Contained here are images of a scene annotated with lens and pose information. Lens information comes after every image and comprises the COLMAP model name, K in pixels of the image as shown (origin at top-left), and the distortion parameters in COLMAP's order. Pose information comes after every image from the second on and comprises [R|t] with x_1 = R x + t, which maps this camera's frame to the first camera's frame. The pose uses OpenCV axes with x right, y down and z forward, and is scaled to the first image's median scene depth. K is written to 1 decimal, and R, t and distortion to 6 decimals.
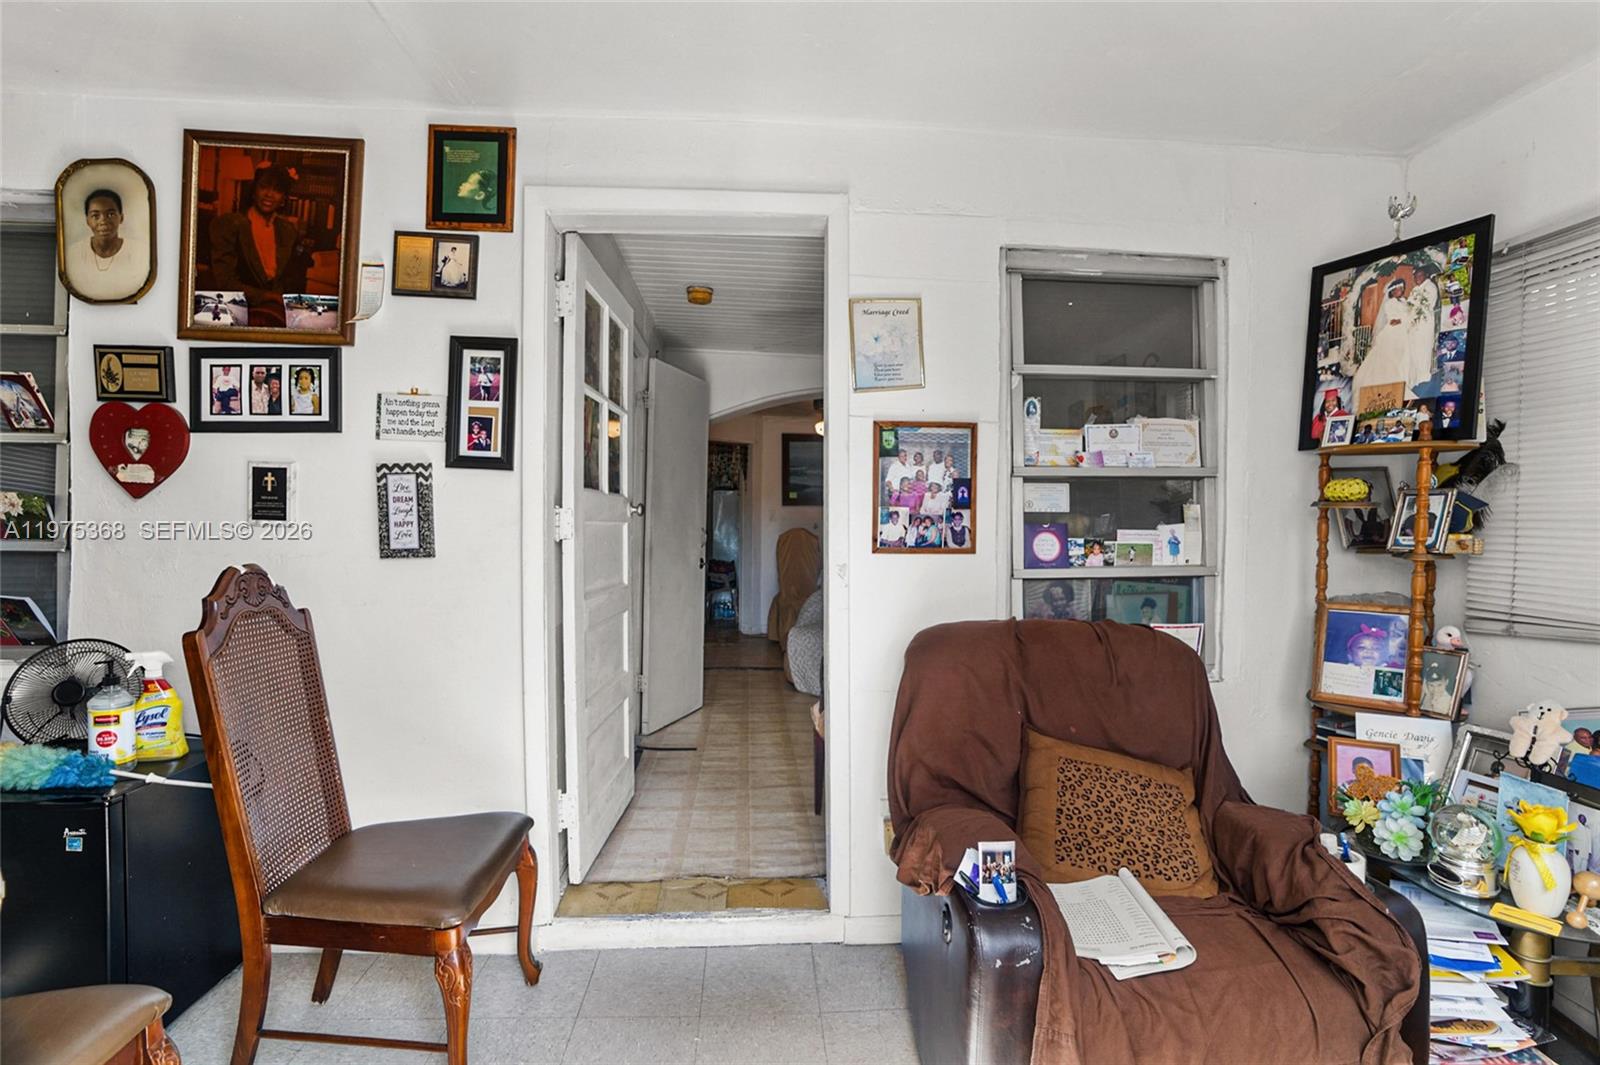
lens RADIAL K [[743.0, 0, 798.4], [0, 743.0, 529.7], [0, 0, 1]] dist [-0.037934, 0.004477]
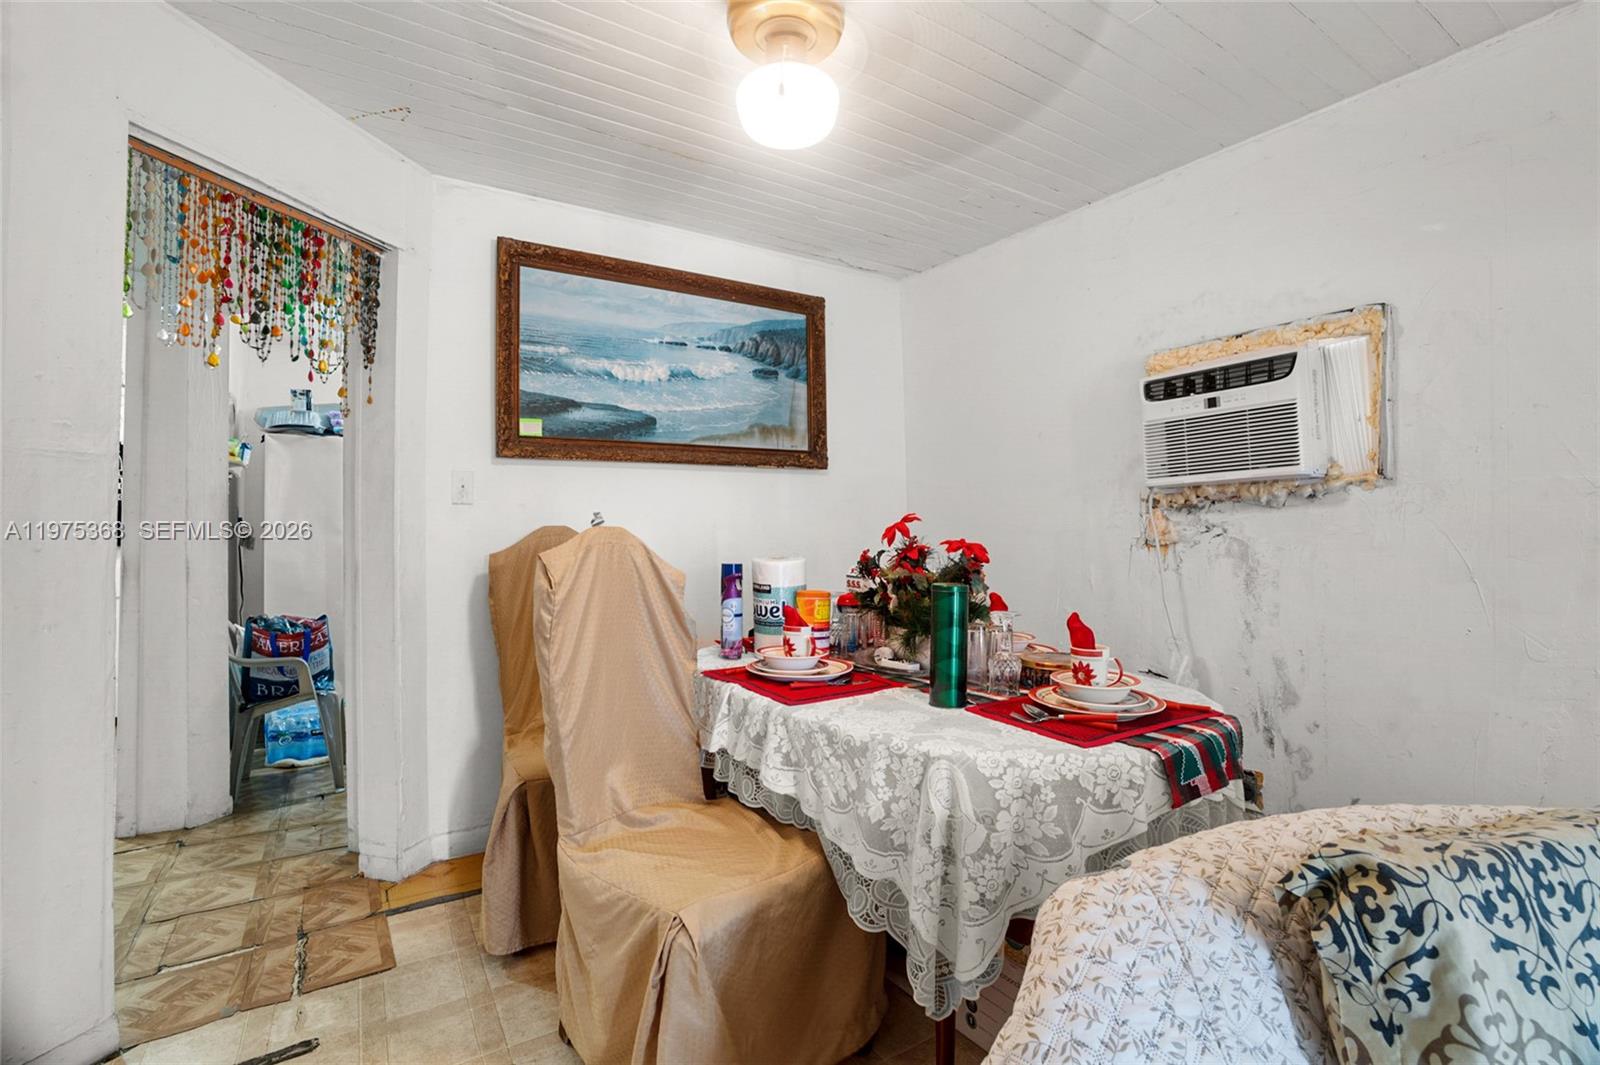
lens RADIAL K [[743.0, 0, 801.2], [0, 743.0, 523.4], [0, 0, 1]] dist [-0.037934, 0.004477]
pose [[0.881839, -0.007050, 0.471499, -0.056752], [0.008558, 0.999963, -0.001056, -0.001672], [-0.471474, 0.004966, 0.881866, 0.647685]]
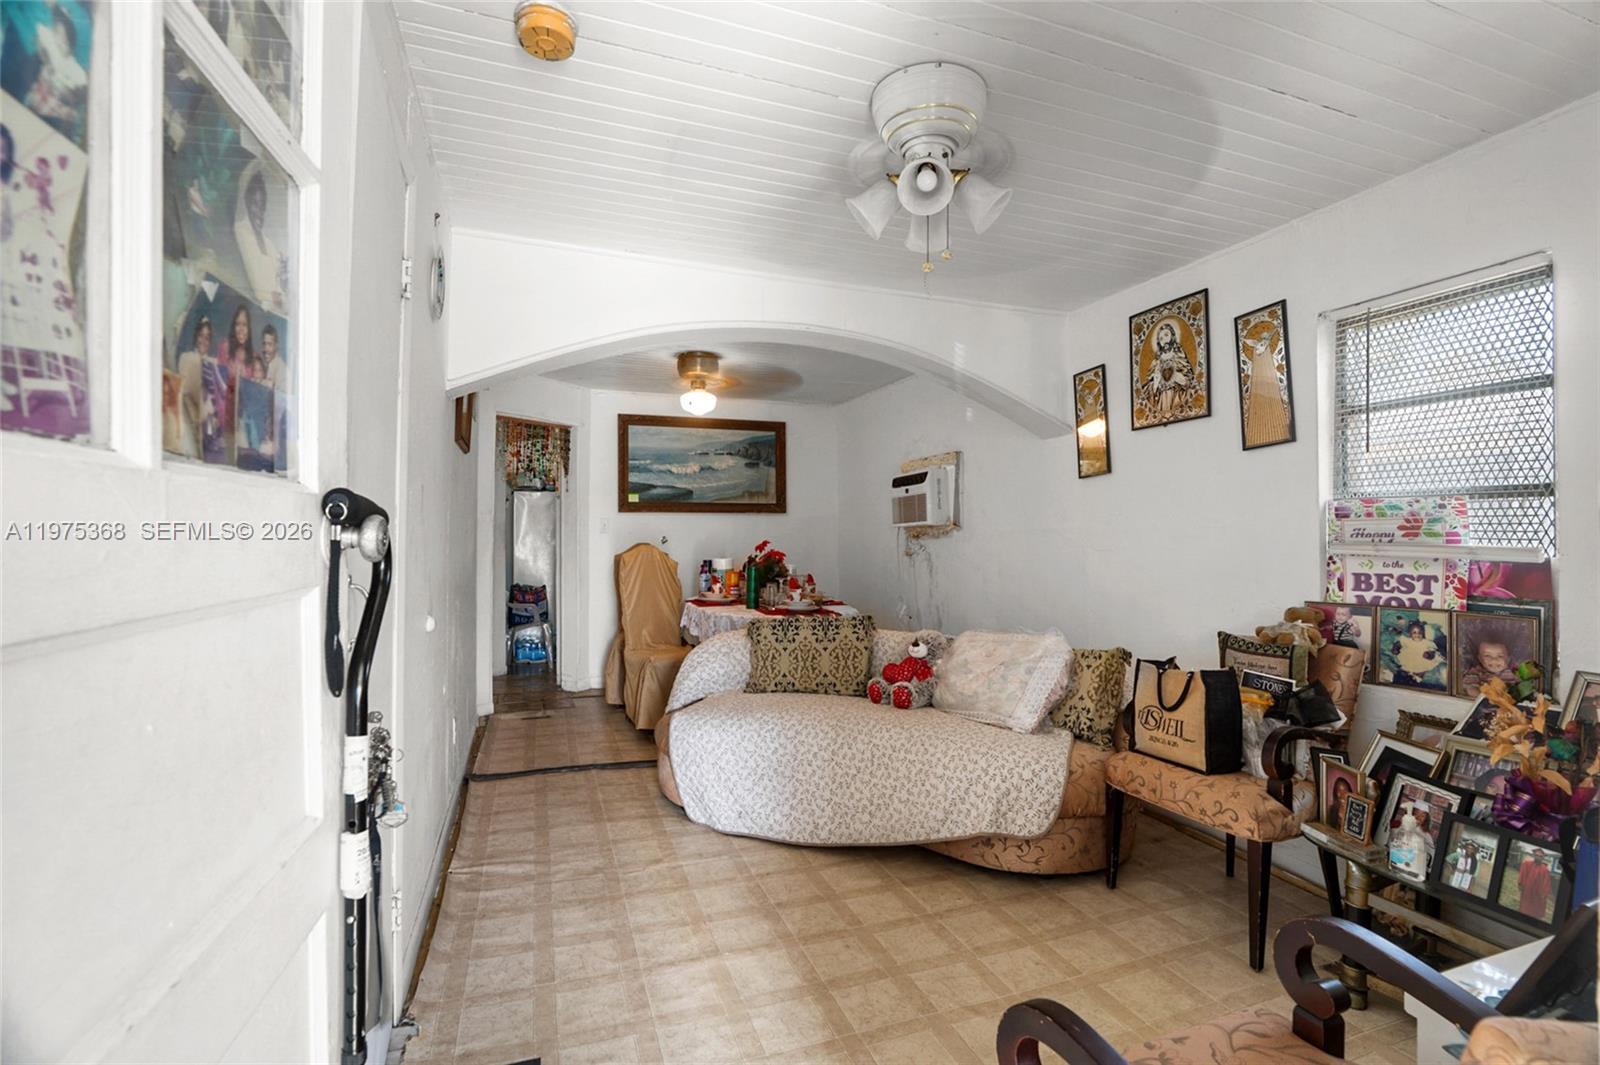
lens RADIAL K [[743.0, 0, 791.5], [0, 743.0, 534.8], [0, 0, 1]] dist [-0.037934, 0.004477]
pose [[0.964740, -0.003953, 0.263177, -0.049543], [0.004015, 0.999992, 0.000305, -0.009589], [-0.263176, 0.000763, 0.964748, 0.247761]]
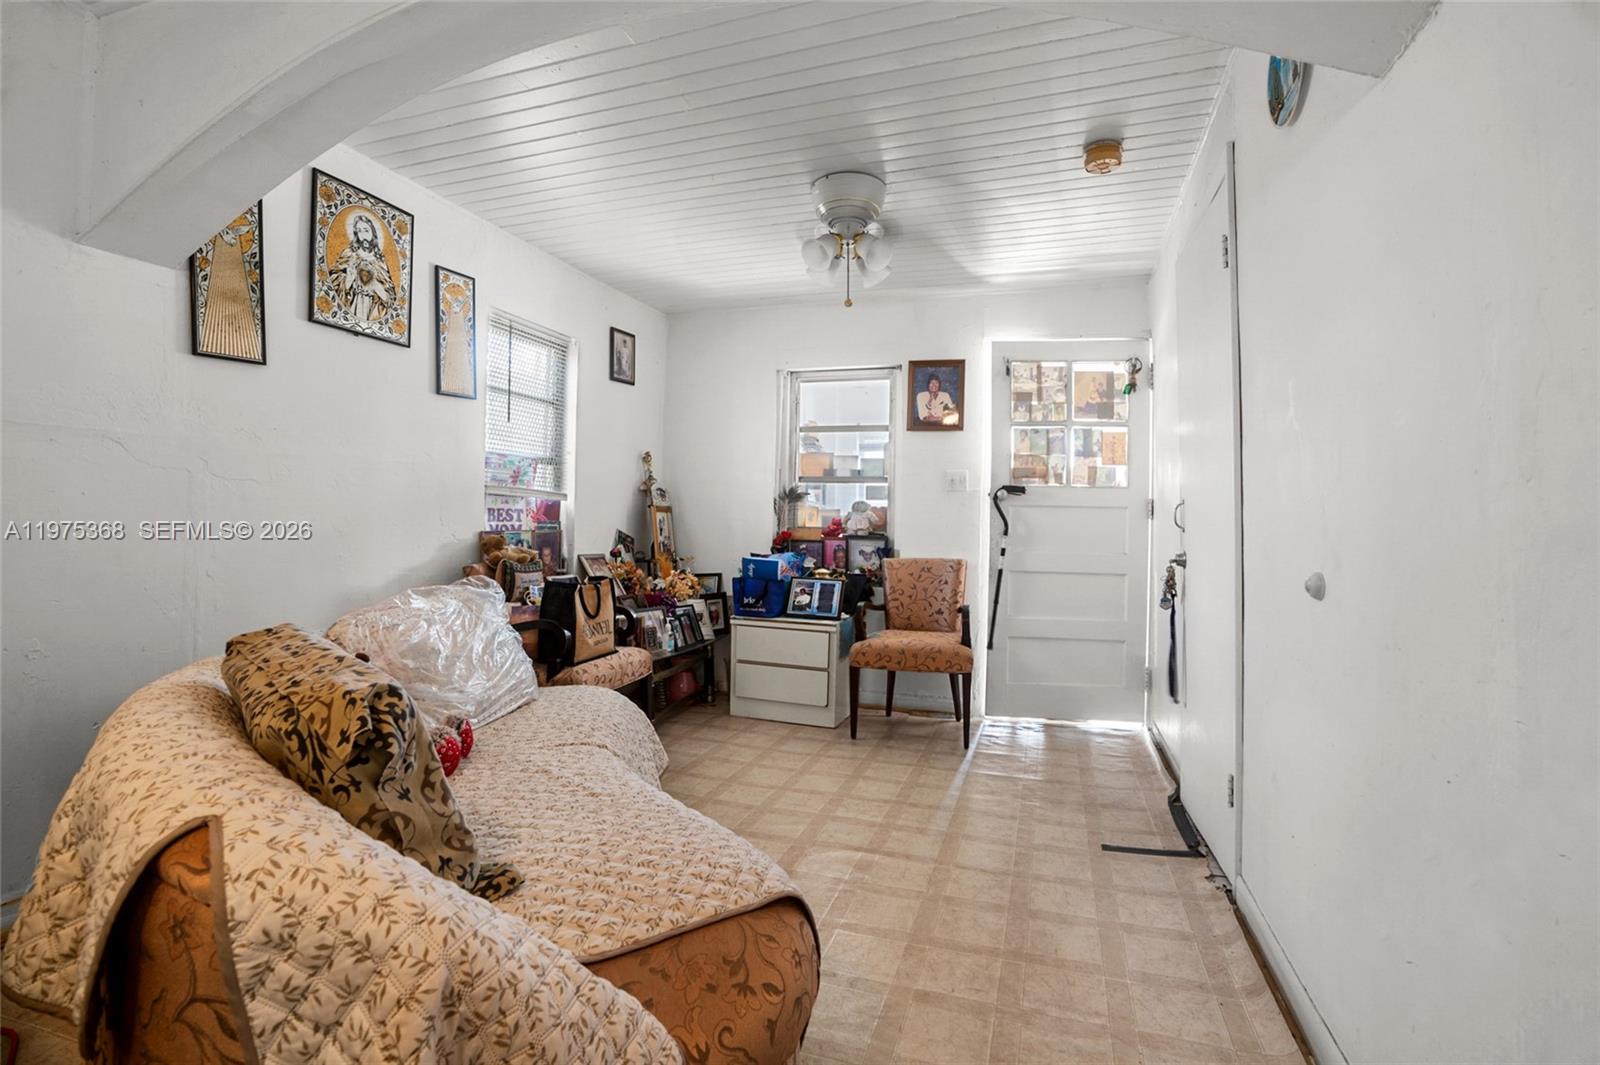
lens RADIAL K [[743.0, 0, 805.0], [0, 743.0, 531.5], [0, 0, 1]] dist [-0.037934, 0.004477]
pose [[-0.923512, -0.017174, 0.383186, -0.064381], [-0.016019, 0.999852, 0.006206, 0.015078], [-0.383236, -0.000407, -0.923650, 0.790931]]
